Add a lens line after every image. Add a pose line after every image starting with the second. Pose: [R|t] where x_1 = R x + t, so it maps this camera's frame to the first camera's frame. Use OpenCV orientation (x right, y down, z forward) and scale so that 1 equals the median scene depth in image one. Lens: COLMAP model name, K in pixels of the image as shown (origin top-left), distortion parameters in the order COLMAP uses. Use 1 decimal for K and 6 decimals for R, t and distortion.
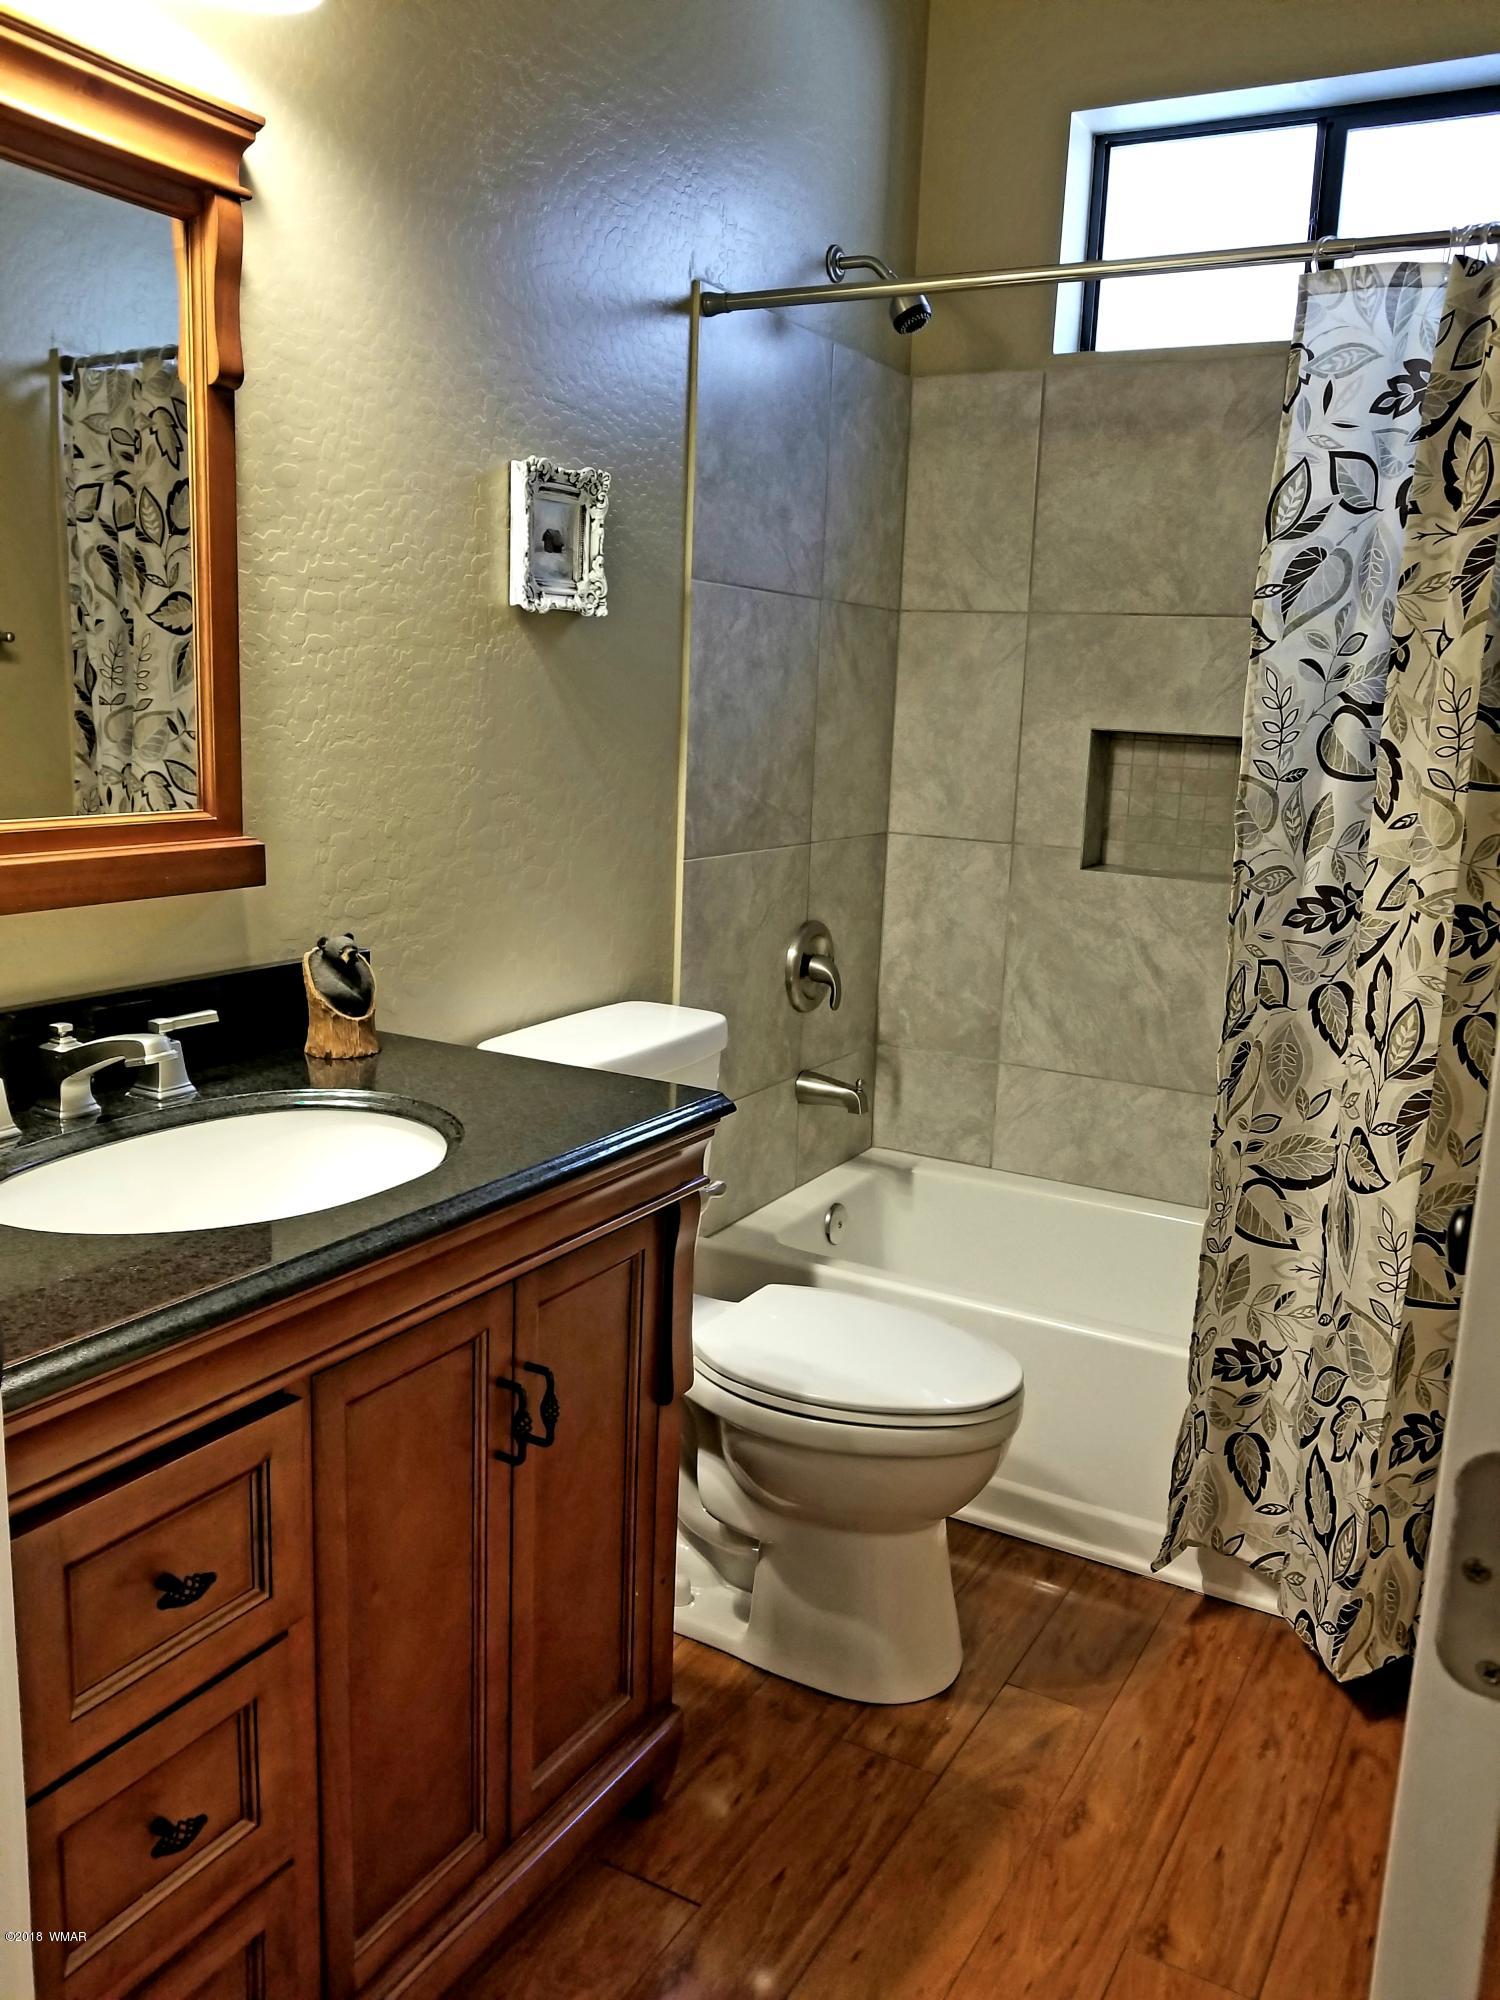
lens RADIAL K [[1585.9, 0, 791.0], [0, 1585.9, 1004.0], [0, 0, 1]] dist [0.002956, -0.017666]
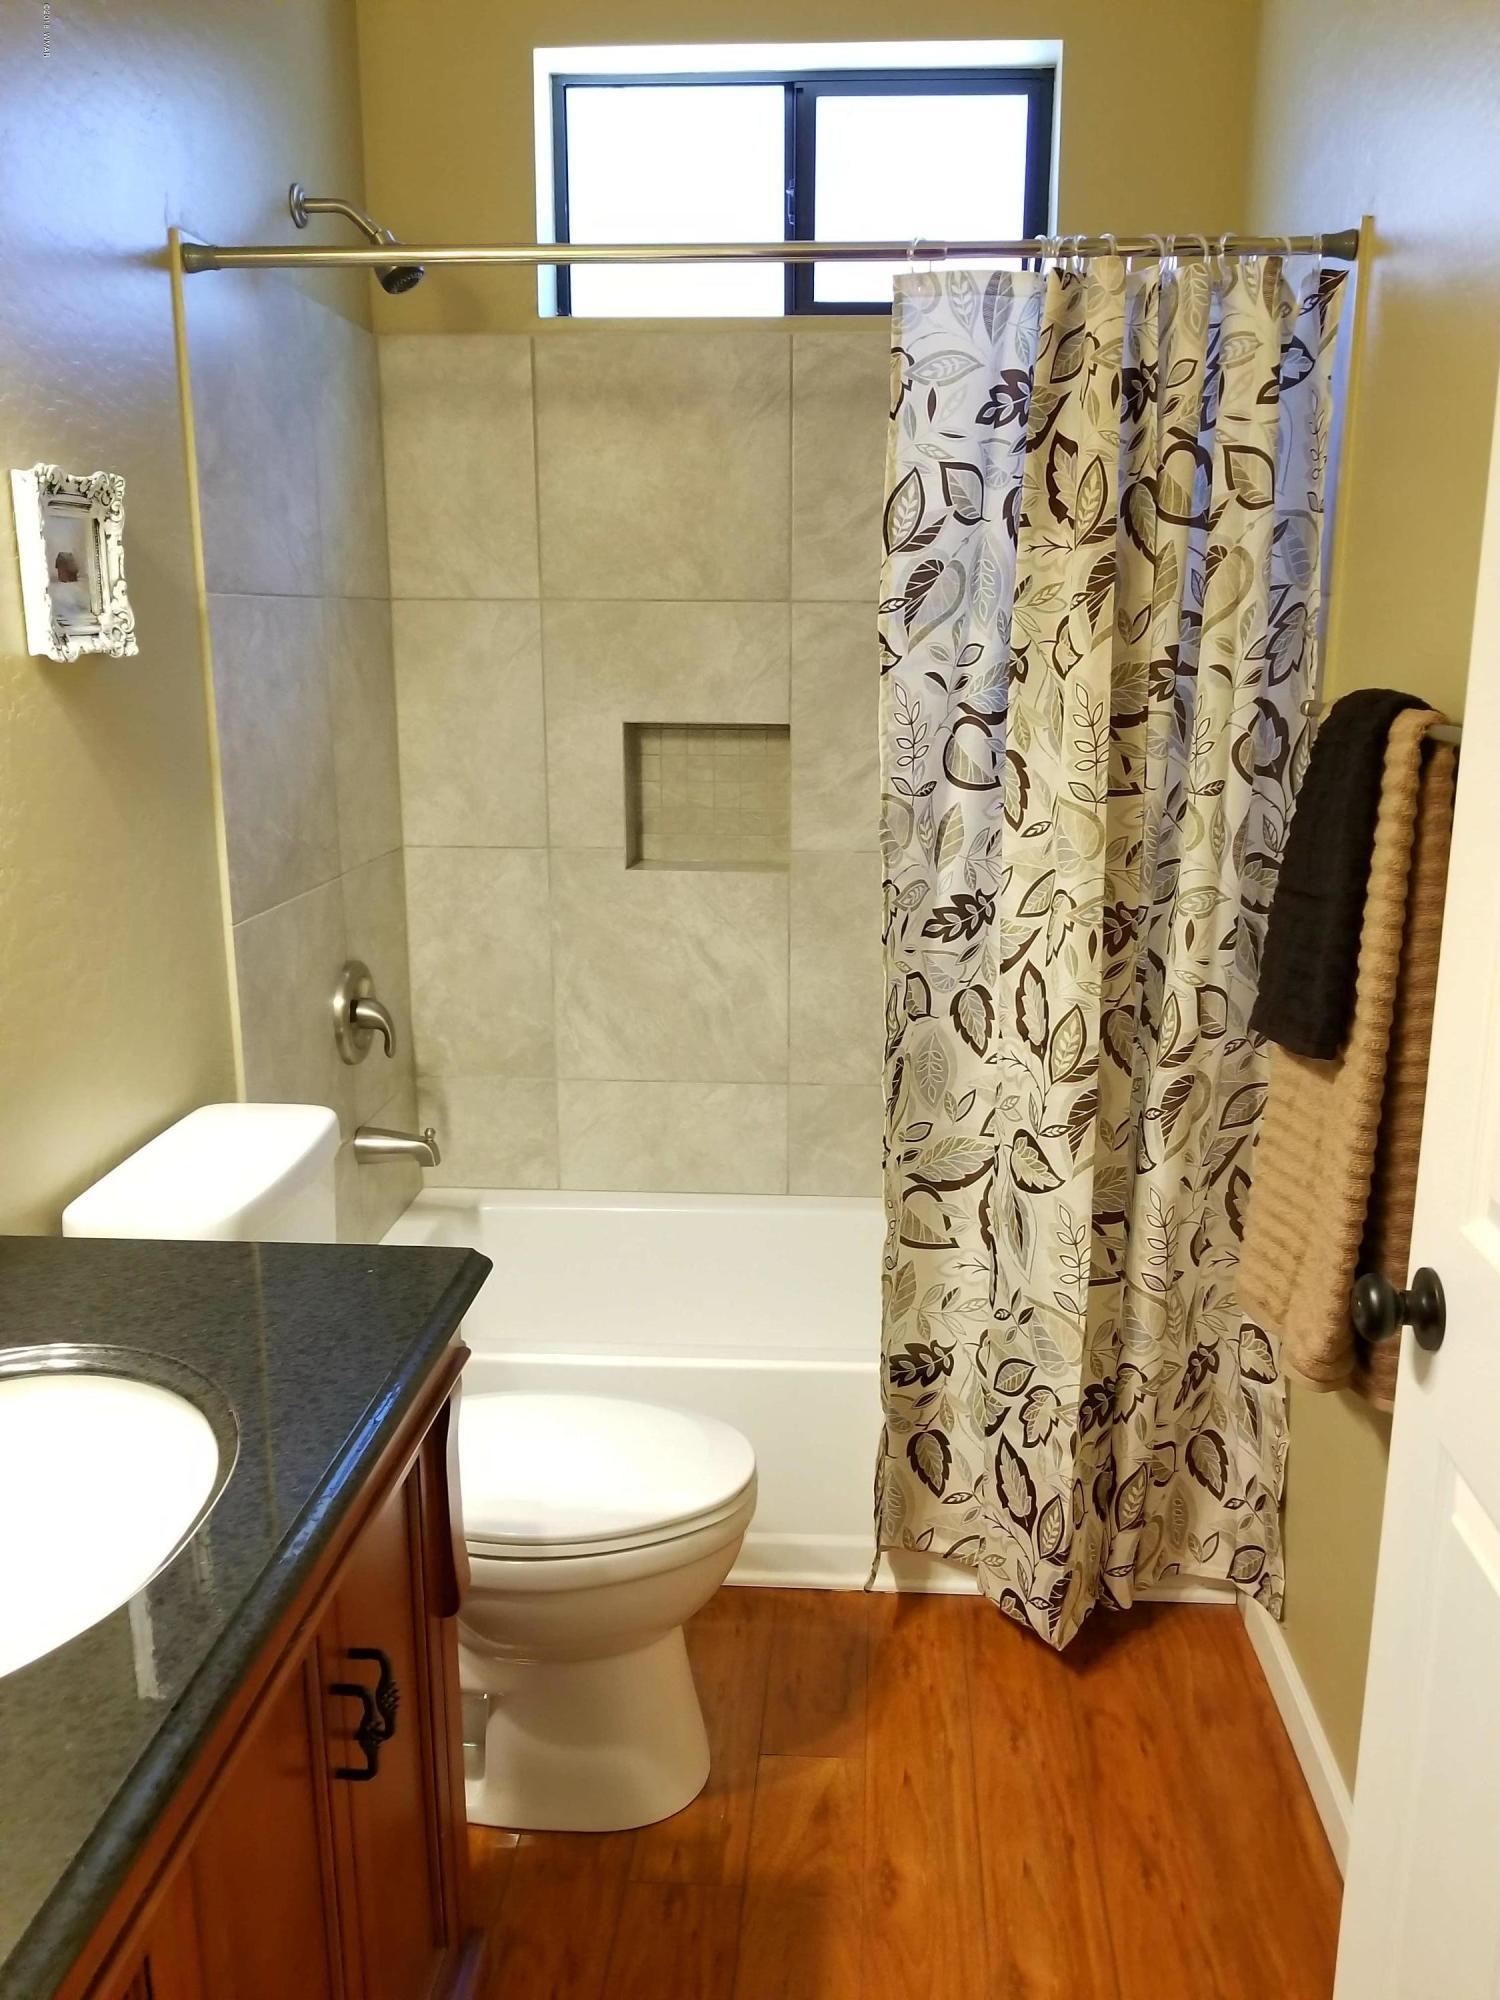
lens RADIAL K [[1586.9, 0, 825.2], [0, 1586.9, 1010.0], [0, 0, 1]] dist [0.005068, -0.019447]
pose [[0.901488, -0.138470, 0.410056, -0.155997], [0.115831, 0.990068, 0.079682, -0.088487], [-0.417017, -0.024335, 0.908573, 0.114721]]
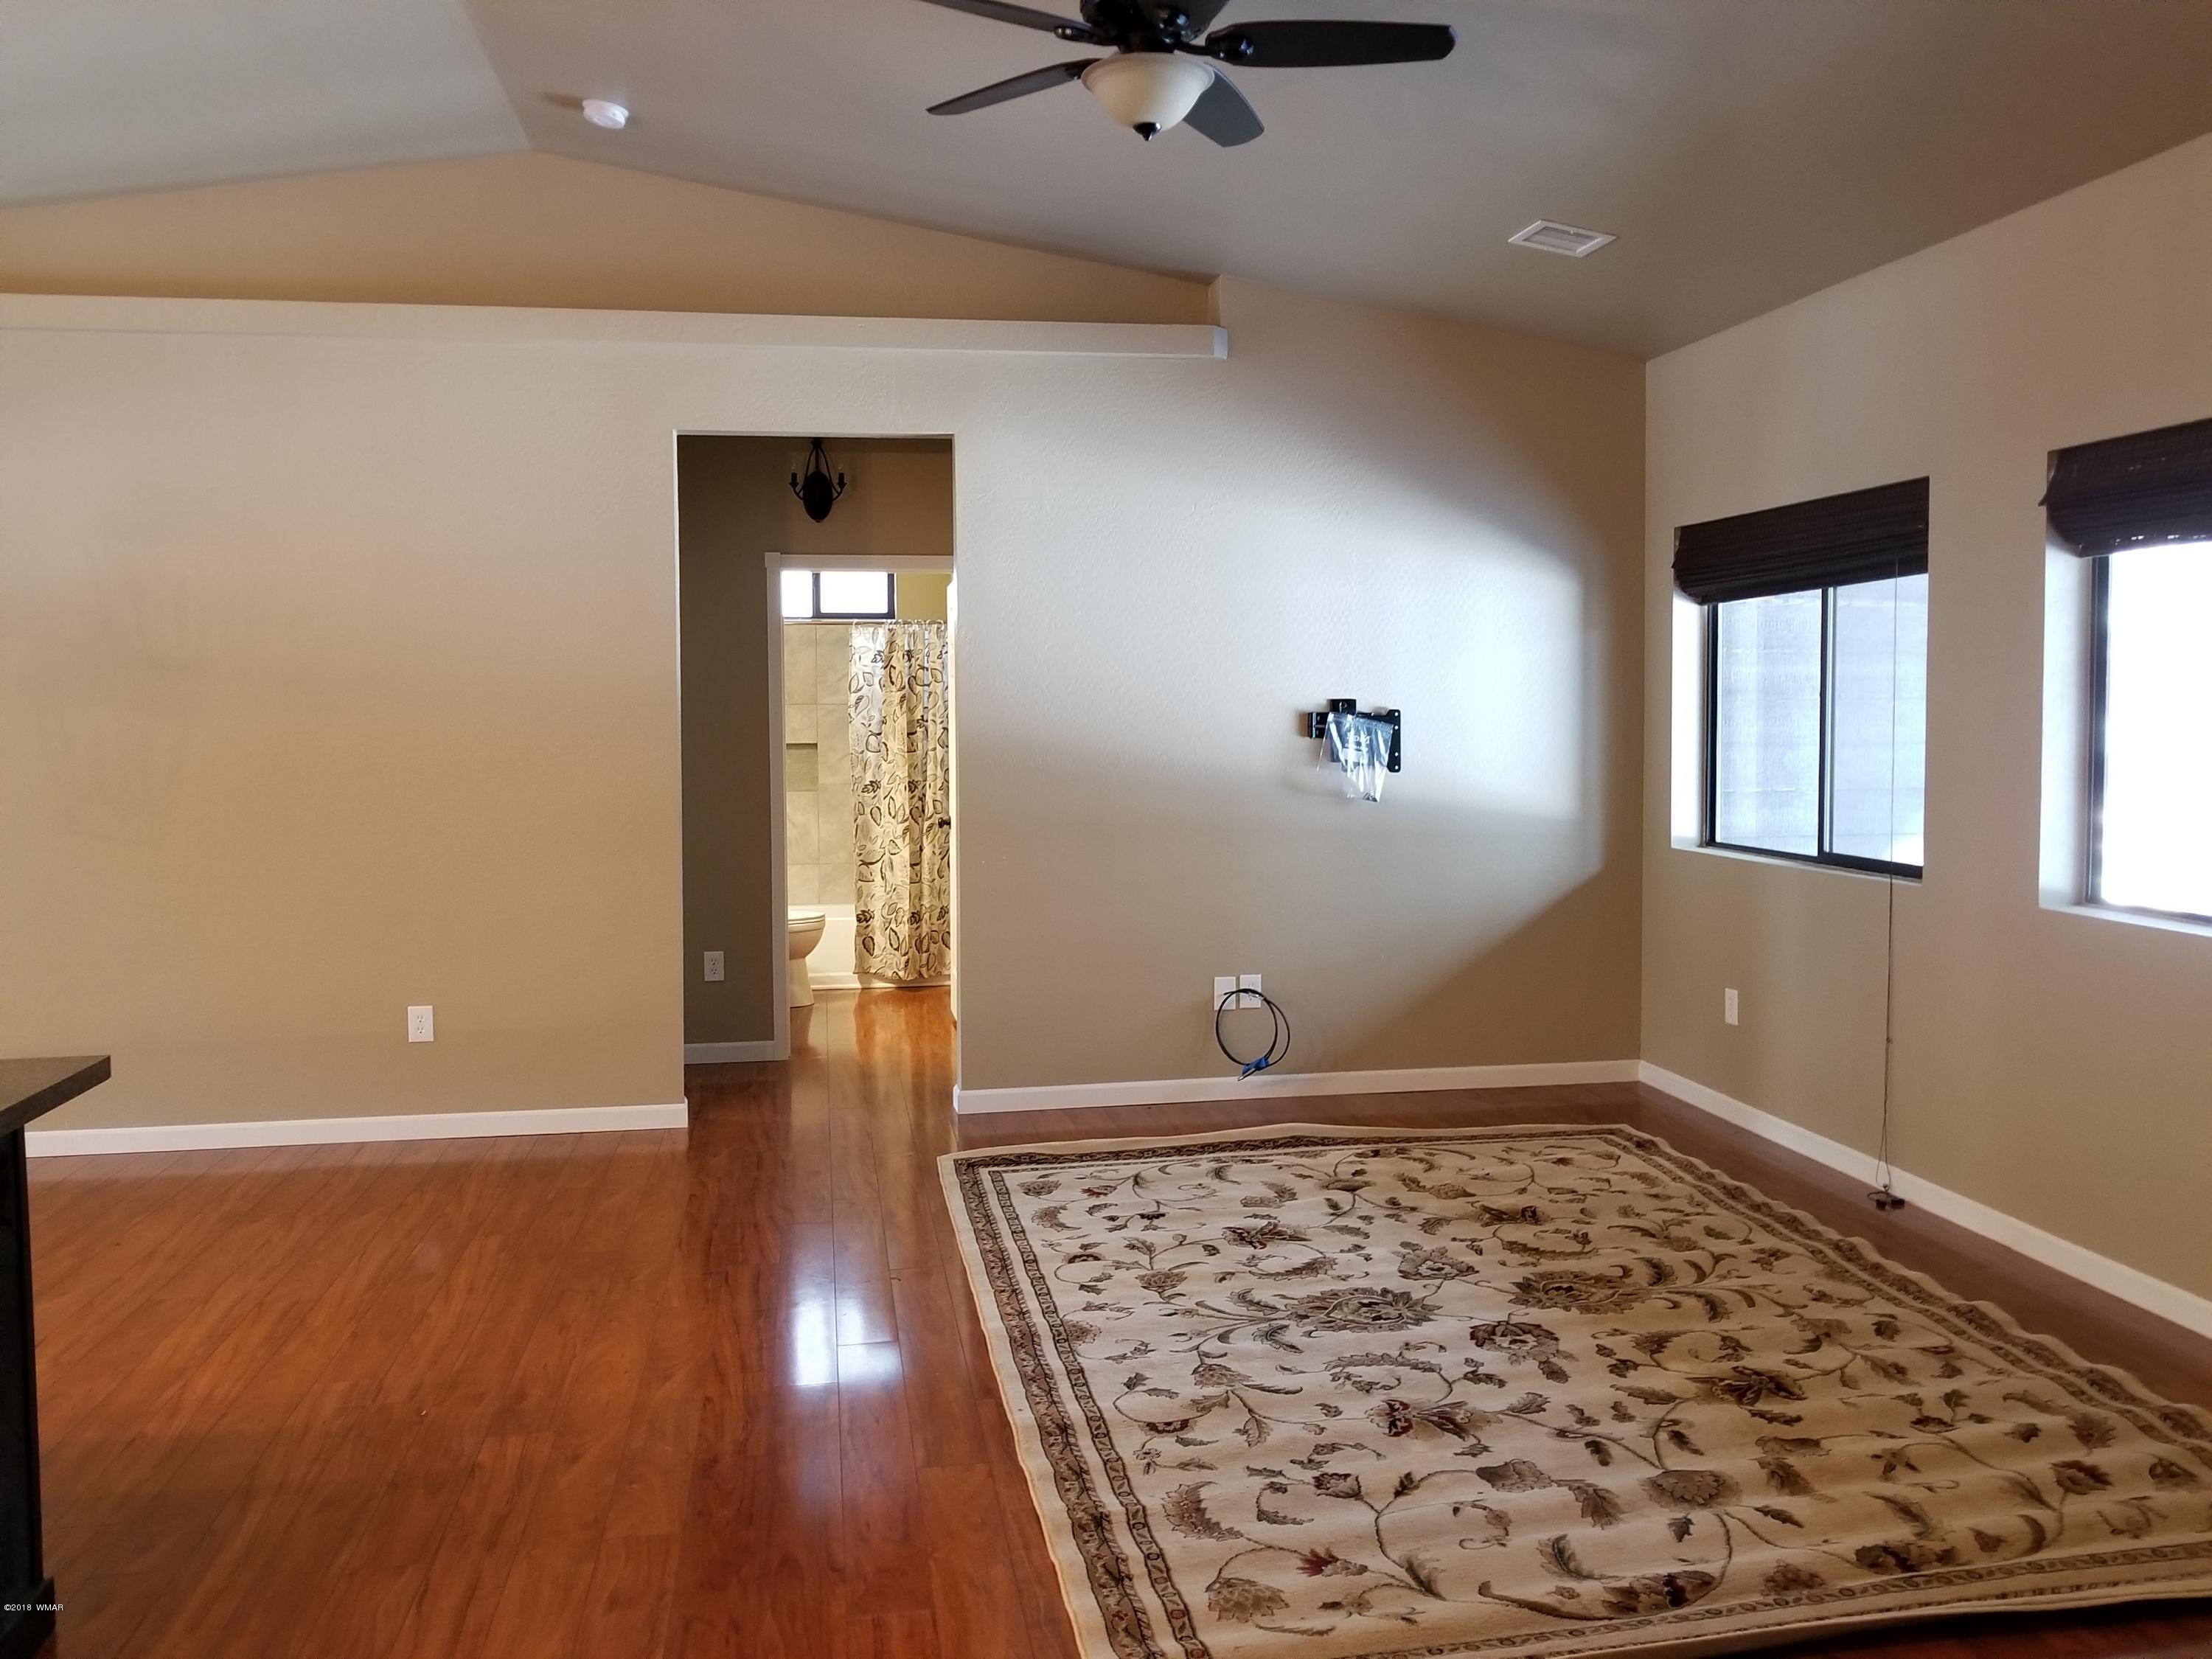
lens RADIAL K [[1754.1, 0, 1119.8], [0, 1754.1, 819.9], [0, 0, 1]] dist [0.002956, -0.017666]
pose [[0.794363, -0.082384, 0.601831, -1.656529], [0.155564, 0.985310, -0.070452, 0.390540], [-0.587186, 0.149588, 0.795510, -2.566543]]
